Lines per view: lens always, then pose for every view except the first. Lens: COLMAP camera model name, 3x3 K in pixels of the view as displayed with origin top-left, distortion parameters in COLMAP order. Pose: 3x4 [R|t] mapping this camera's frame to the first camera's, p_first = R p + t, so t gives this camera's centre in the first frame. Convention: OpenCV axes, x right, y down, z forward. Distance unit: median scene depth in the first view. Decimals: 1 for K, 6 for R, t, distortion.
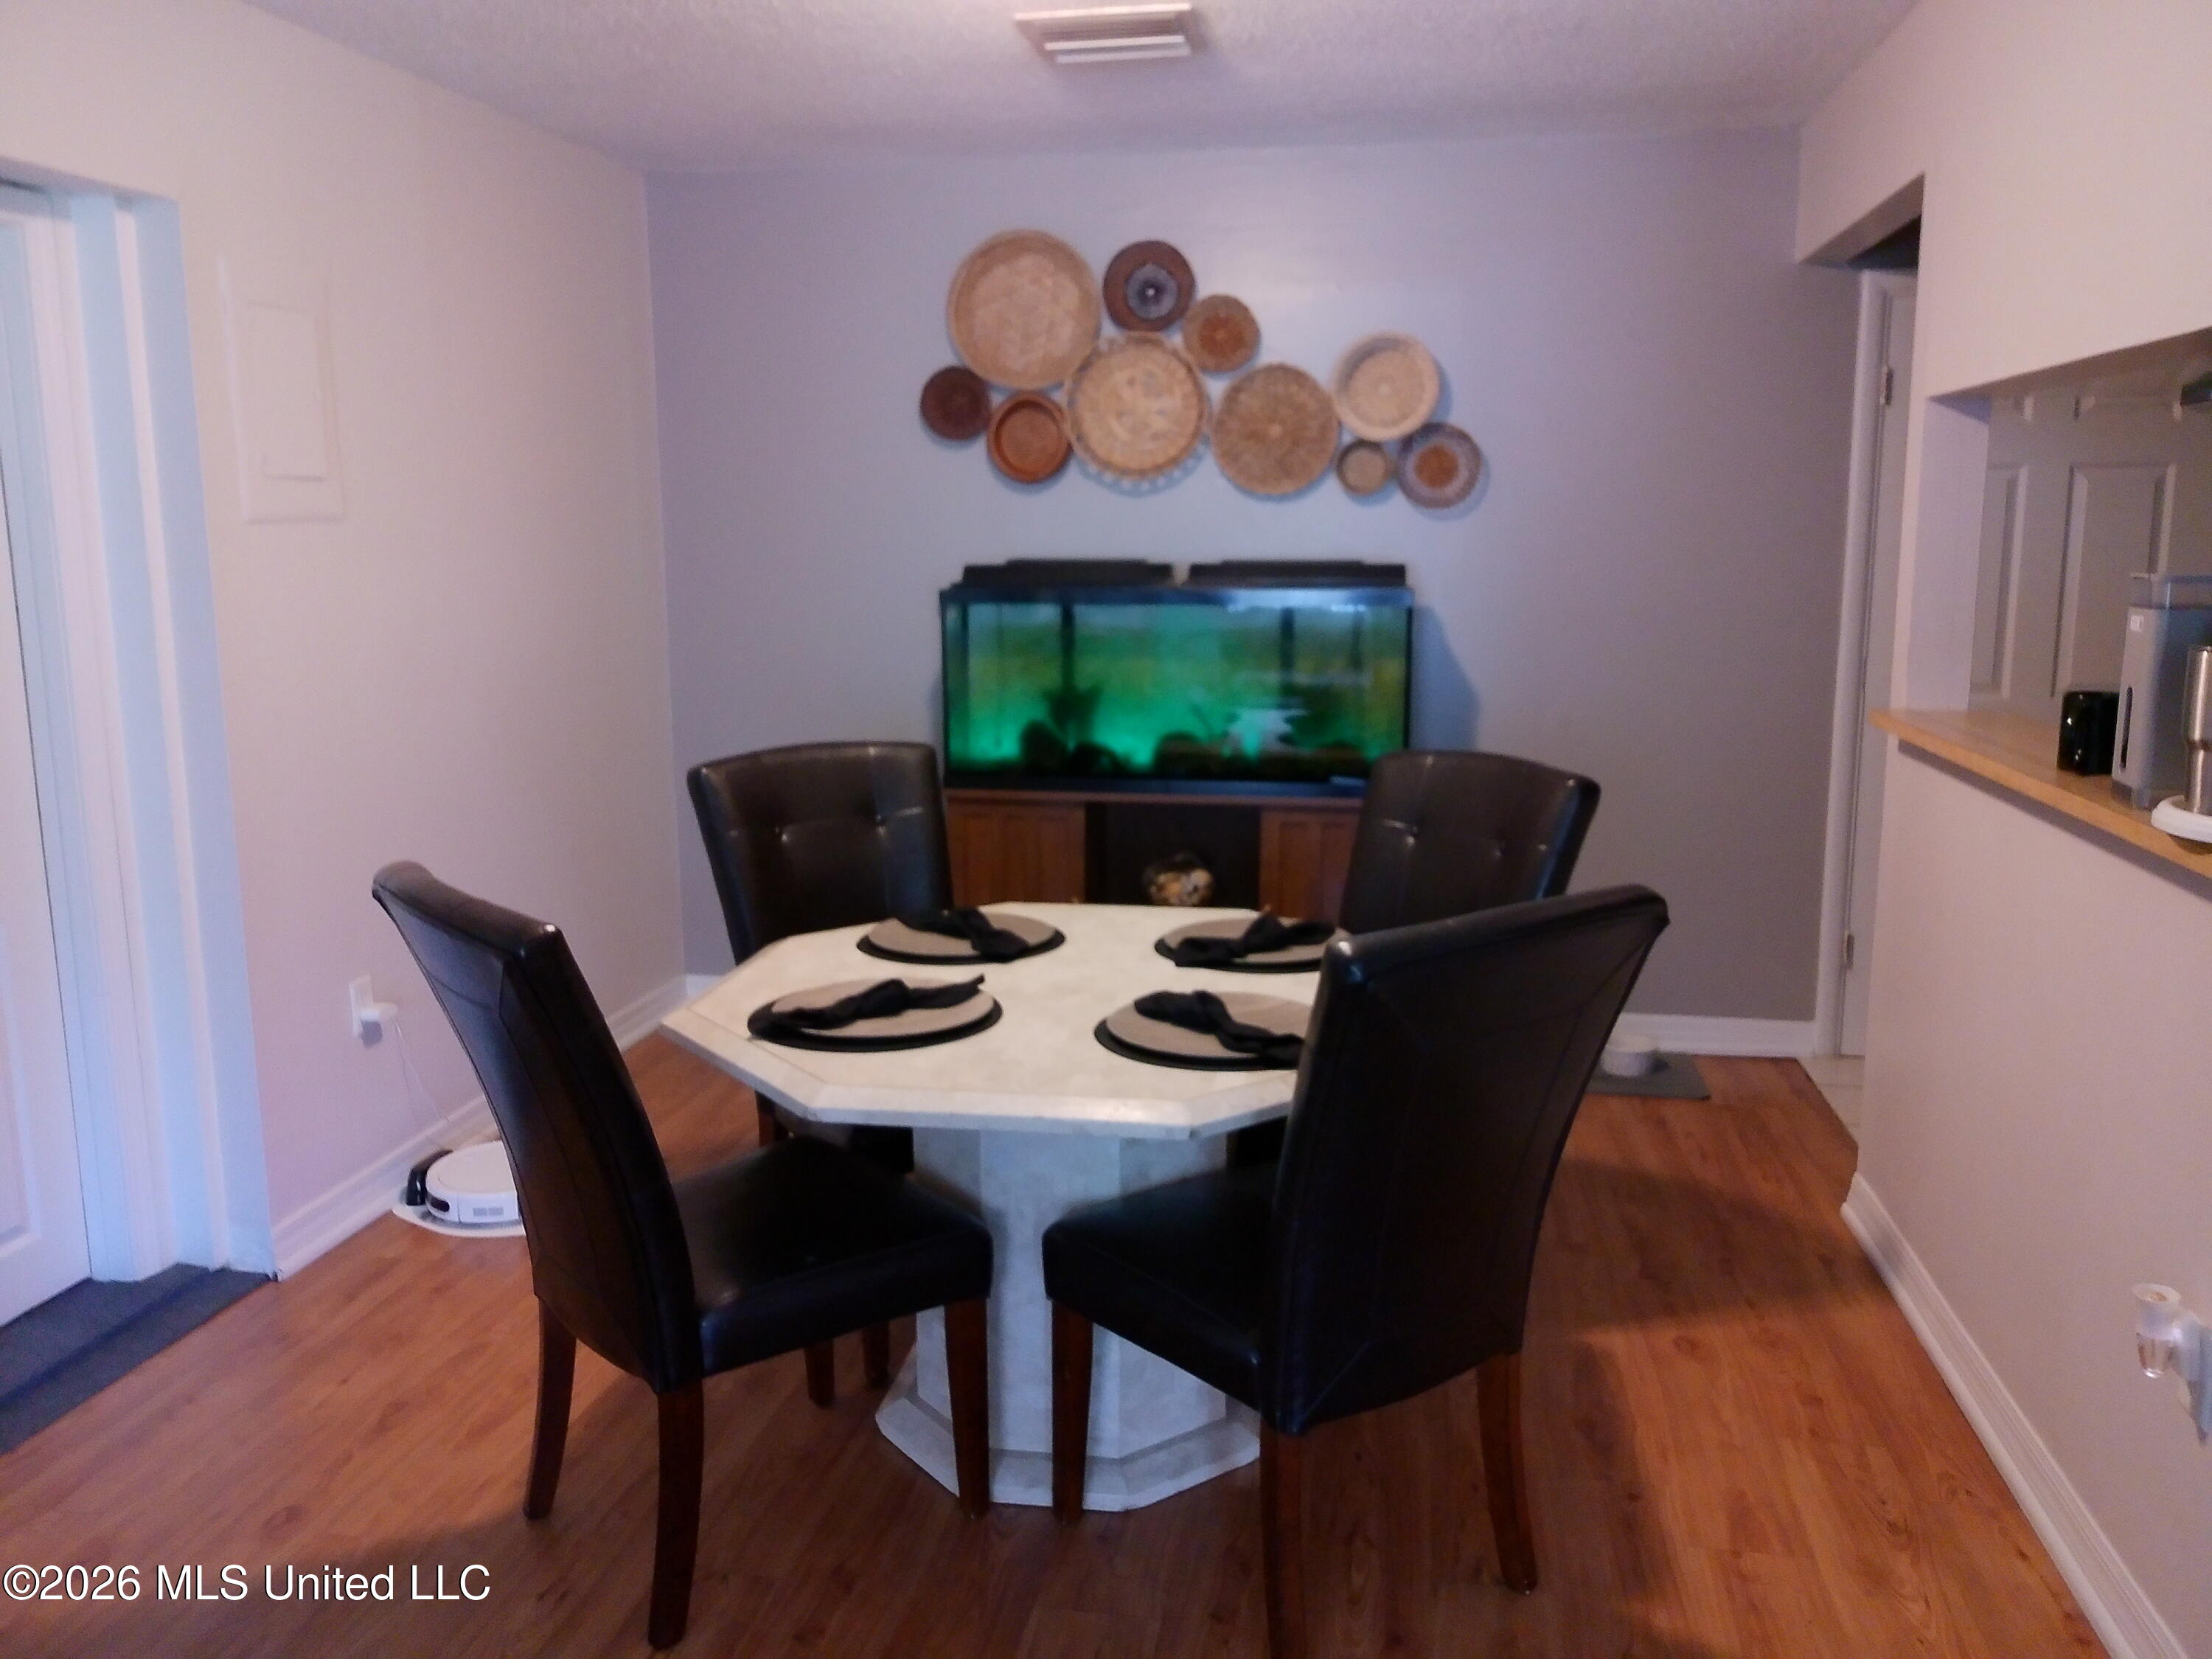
lens RADIAL K [[1710.0, 0, 1106.0], [0, 1710.0, 829.5], [0, 0, 1]] dist [0.015301, -0.008950]
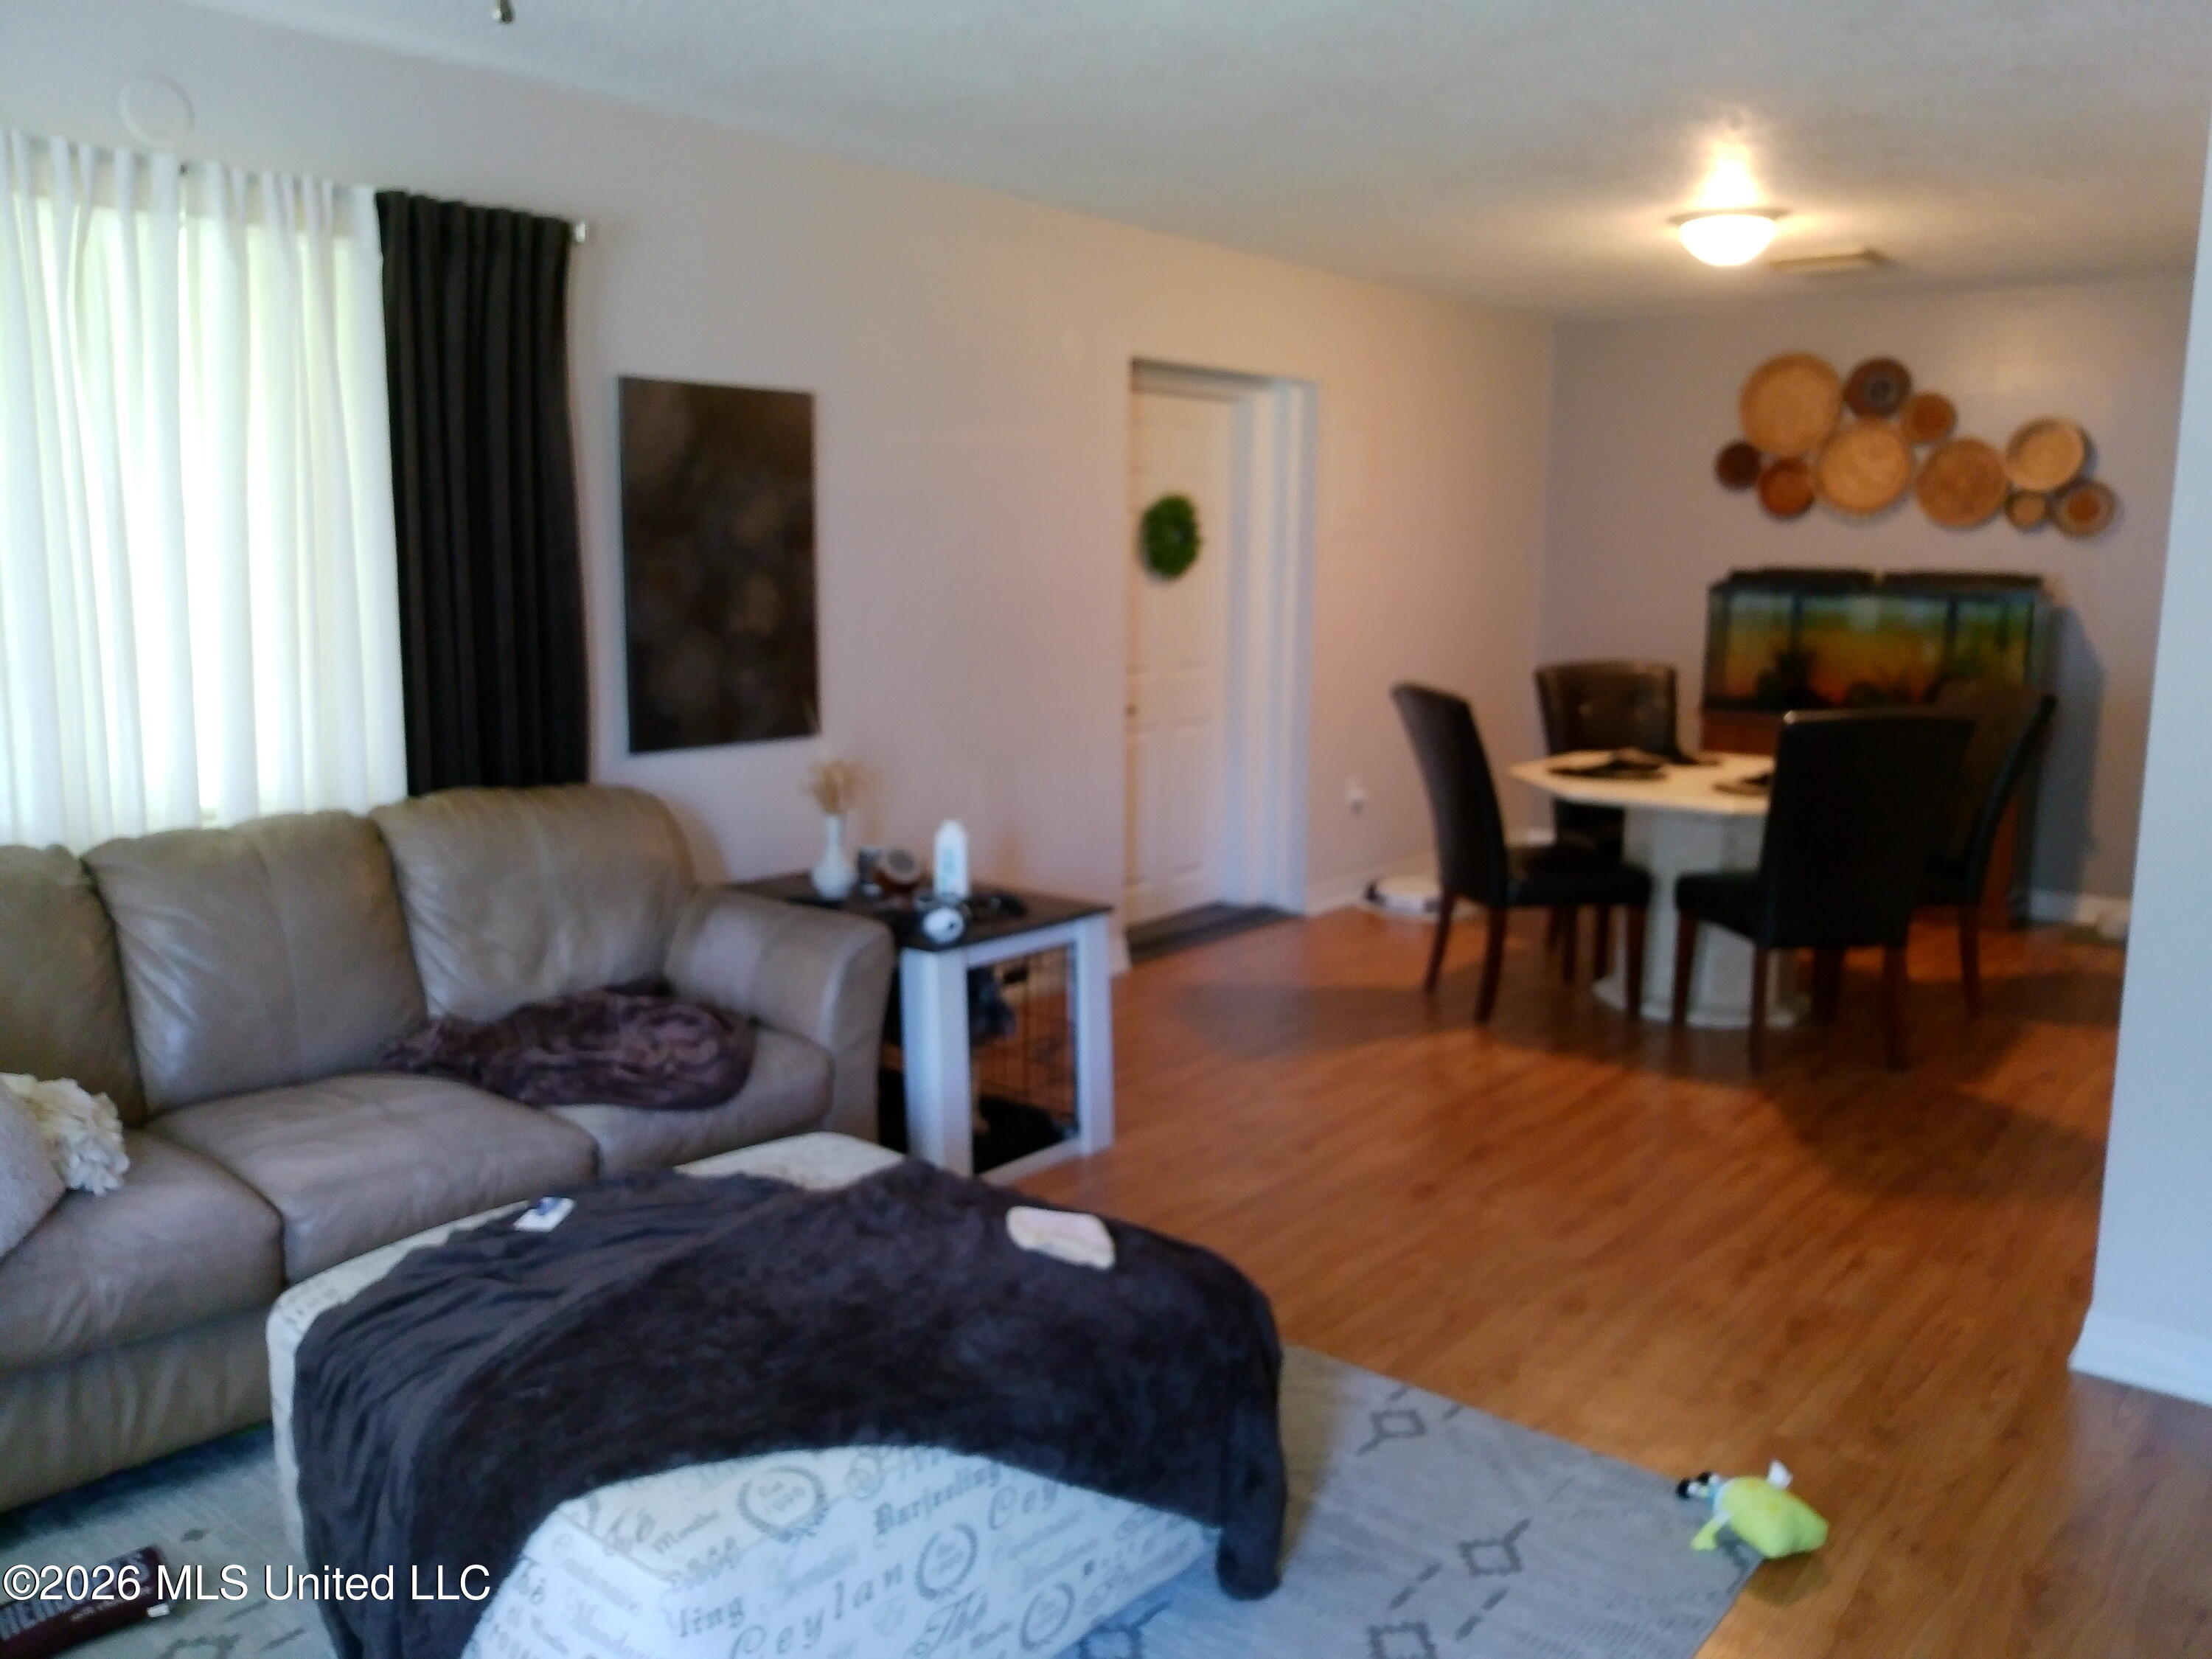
lens RADIAL K [[1752.3, 0, 1106.0], [0, 1752.3, 829.5], [0, 0, 1]] dist [-0.006735, -0.007690]
pose [[0.874574, 0.092879, -0.475913, 0.197441], [-0.102077, 0.994755, 0.006552, 0.126391], [0.474026, 0.042850, 0.879468, -0.648754]]
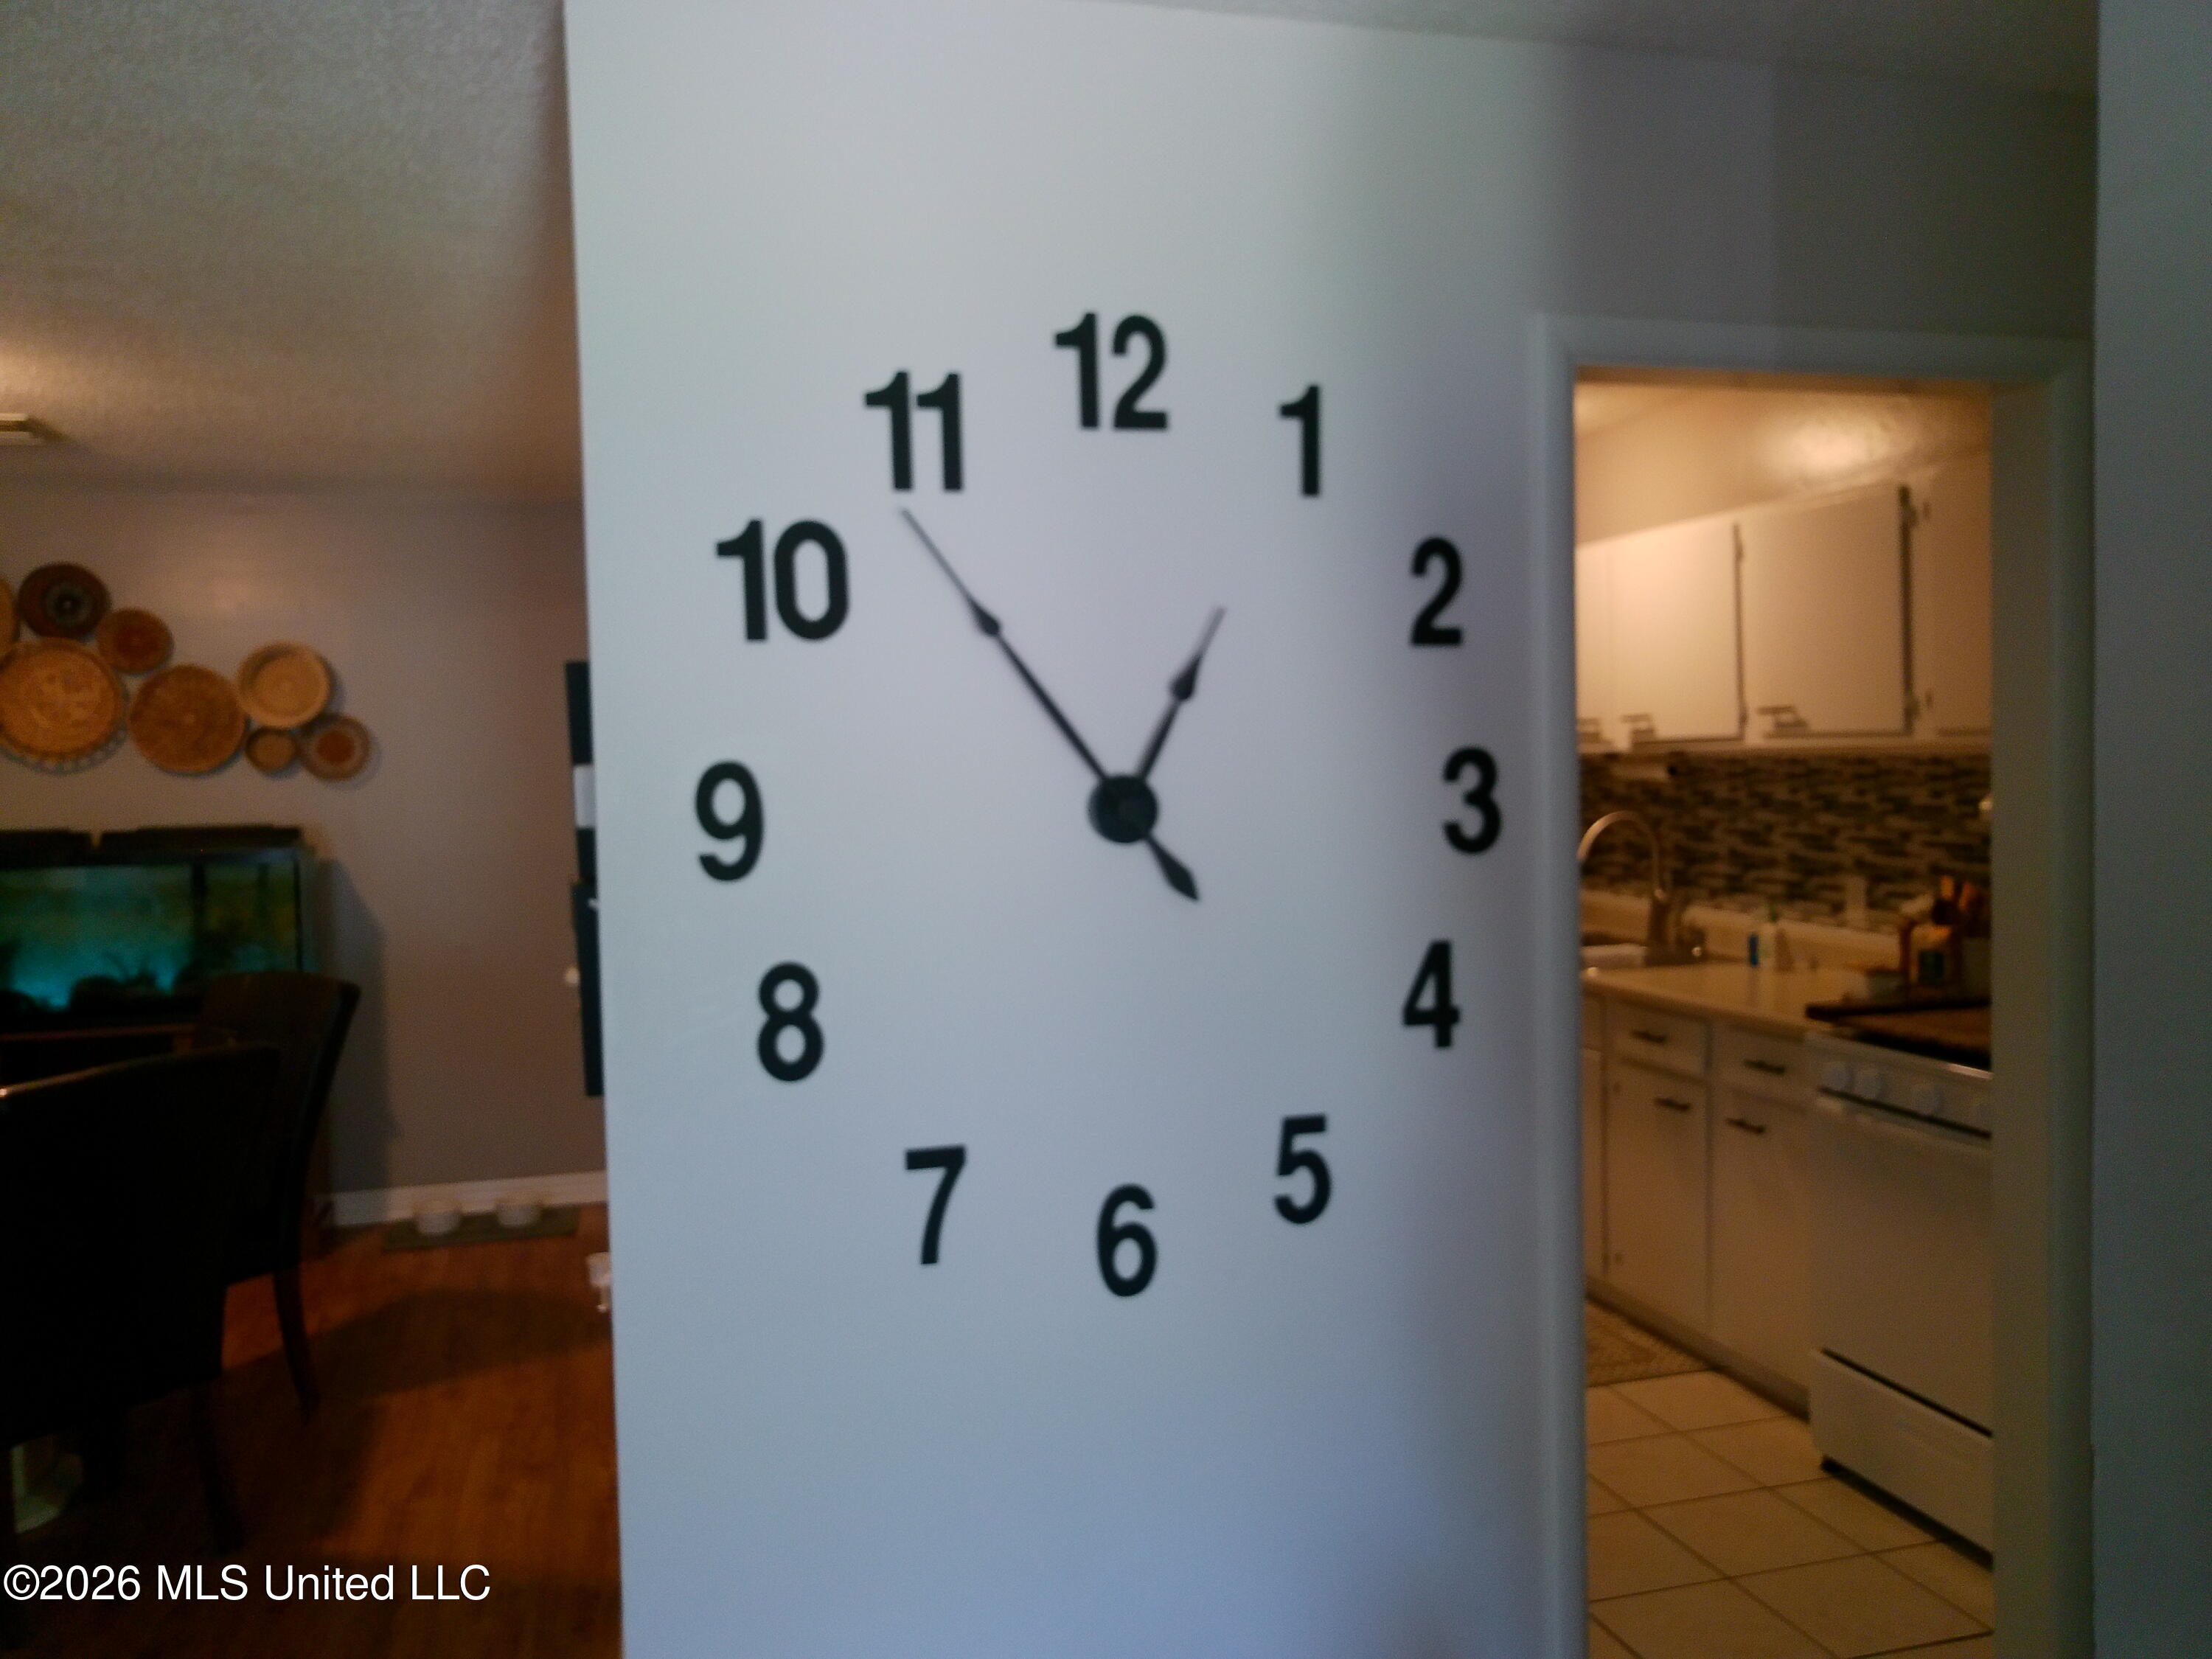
lens RADIAL K [[1752.3, 0, 1106.0], [0, 1752.3, 829.5], [0, 0, 1]] dist [-0.006735, -0.007690]
pose [[0.902623, -0.031804, 0.429256, 0.150965], [0.091577, 0.988624, -0.119315, 0.047553], [-0.420578, 0.147006, 0.895267, -0.352804]]
